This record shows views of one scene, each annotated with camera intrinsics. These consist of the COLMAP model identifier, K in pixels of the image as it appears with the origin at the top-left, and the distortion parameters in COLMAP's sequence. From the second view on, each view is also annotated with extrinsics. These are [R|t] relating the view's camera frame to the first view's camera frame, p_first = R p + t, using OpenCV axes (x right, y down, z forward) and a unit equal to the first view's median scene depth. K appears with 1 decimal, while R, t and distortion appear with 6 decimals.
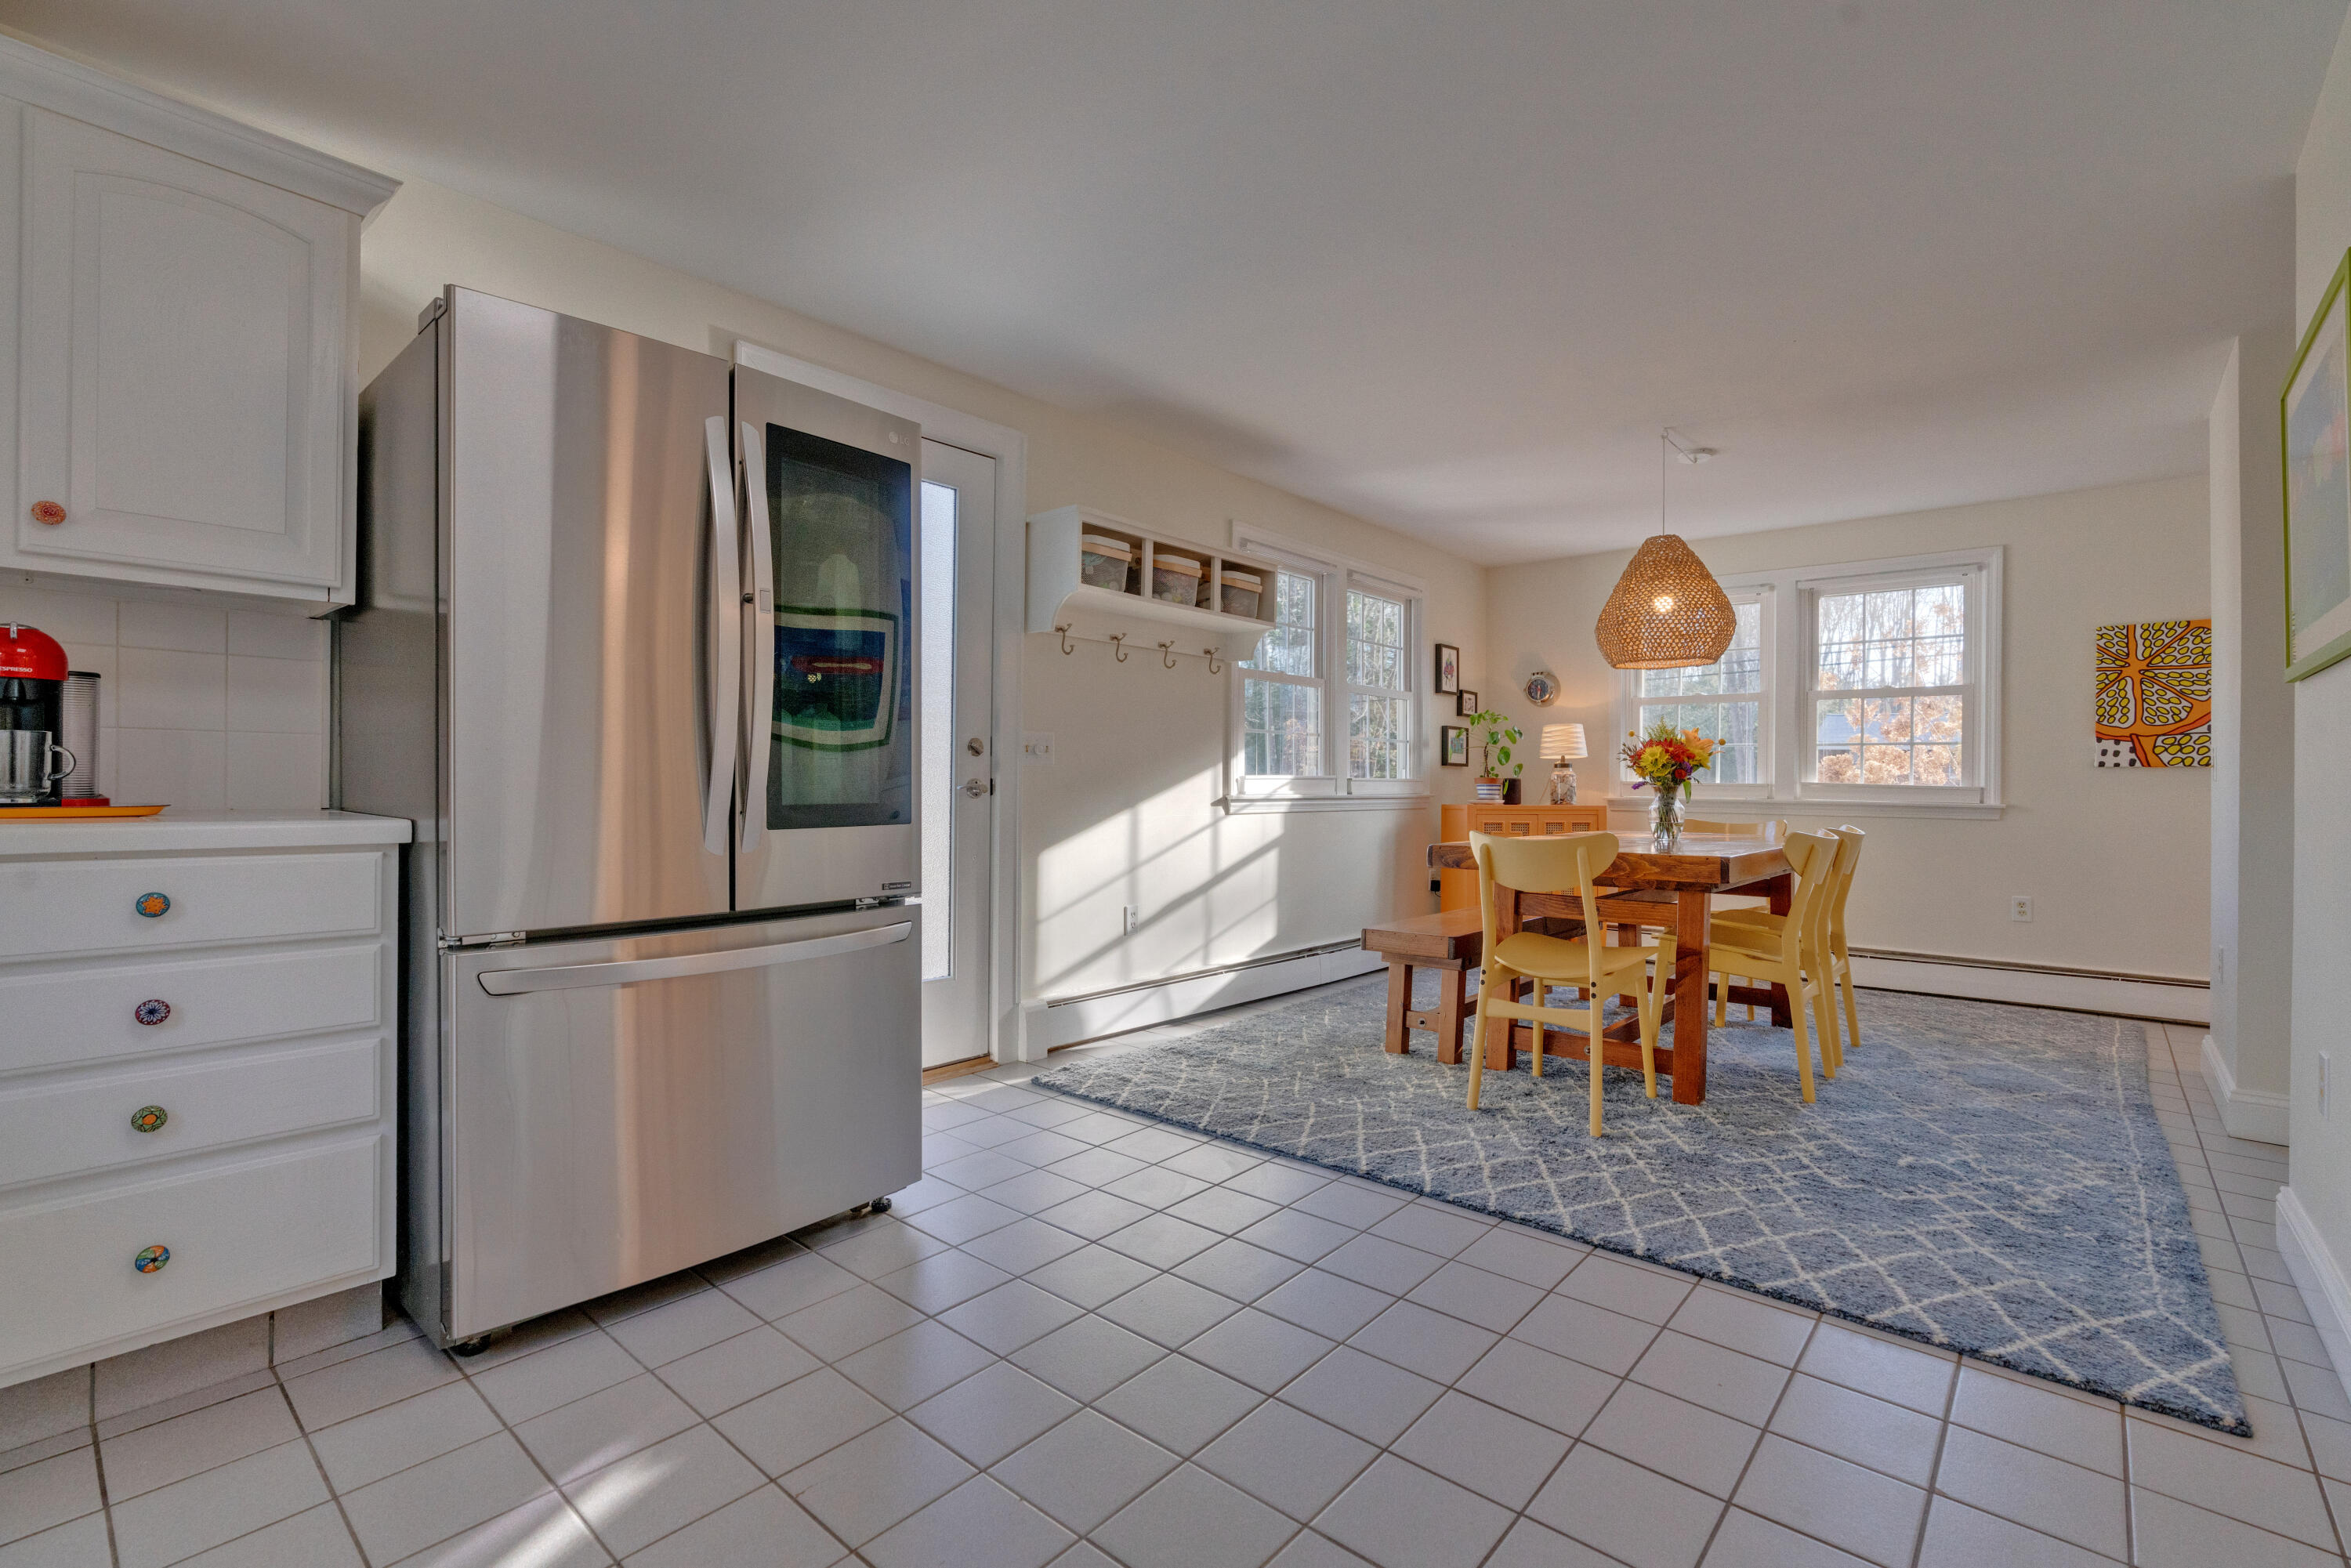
lens RADIAL K [[1053.6, 0, 1215.4], [0, 1053.6, 777.6], [0, 0, 1]] dist [-0.000478, 0.000758]
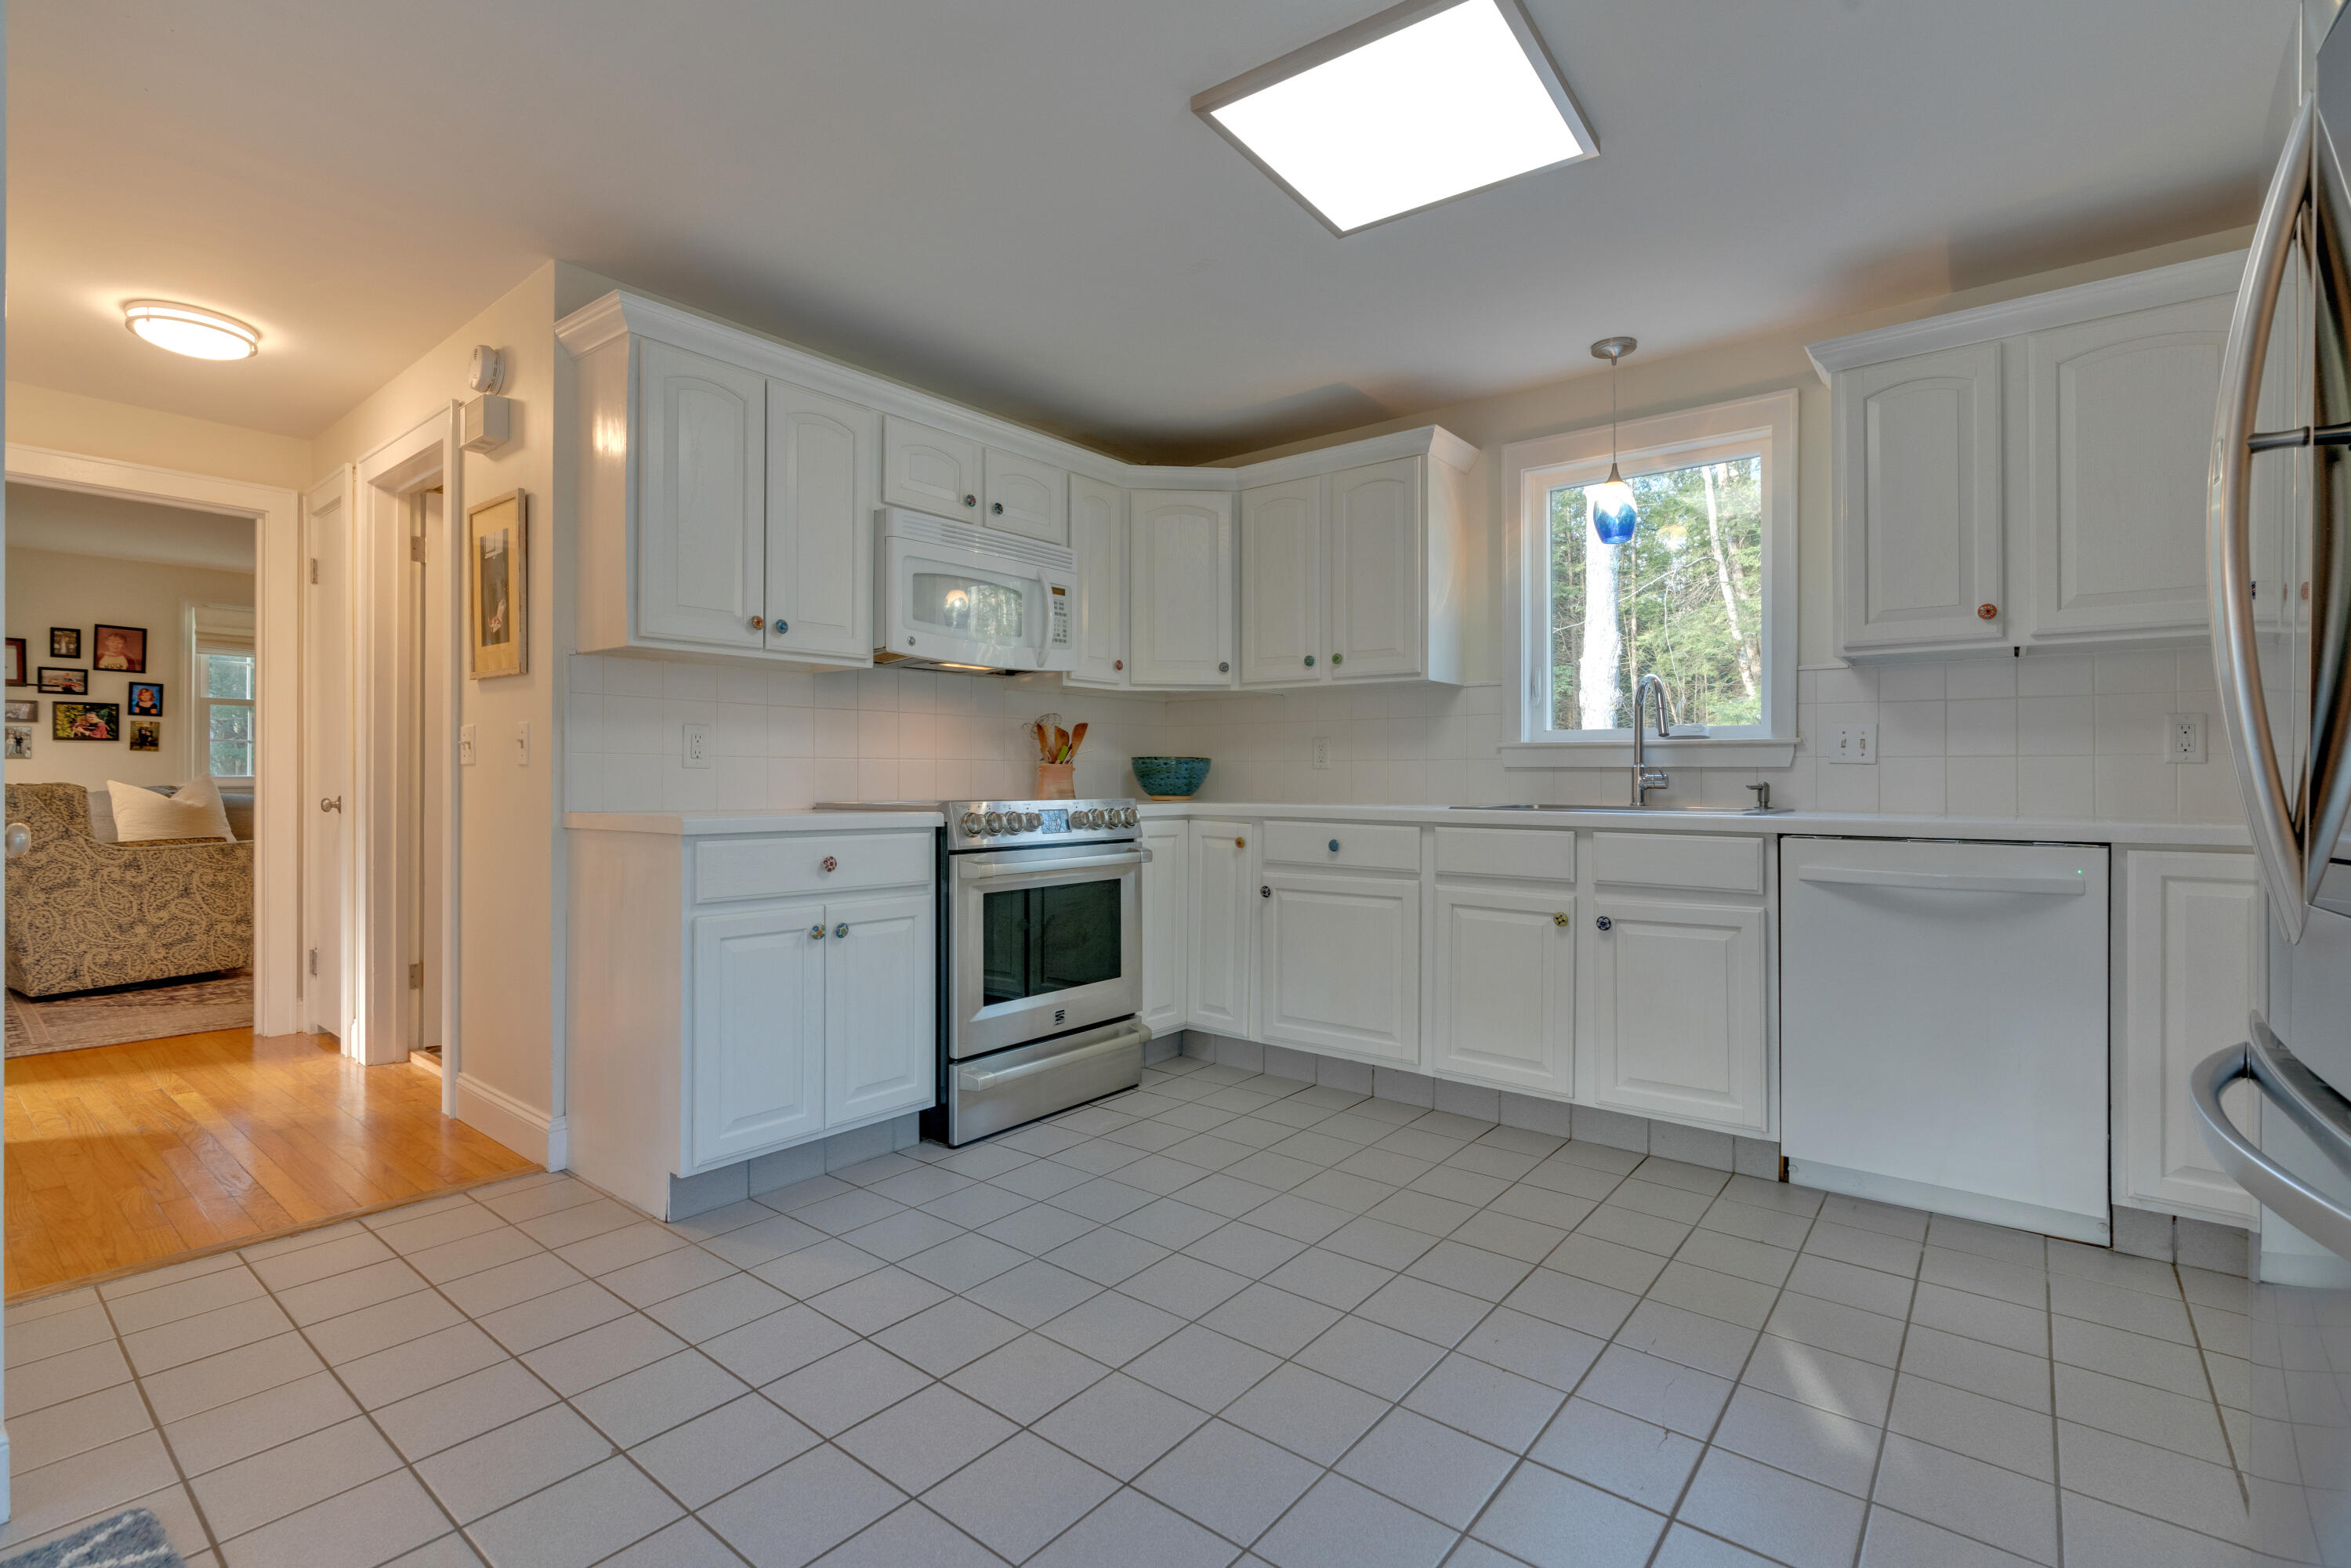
lens RADIAL K [[1053.6, 0, 1215.4], [0, 1053.6, 777.6], [0, 0, 1]] dist [-0.000478, 0.000758]
pose [[-0.998437, -0.016463, -0.053406, 0.108045], [-0.016370, 0.999864, -0.002168, 0.003199], [0.053434, -0.001291, -0.998571, 1.489356]]
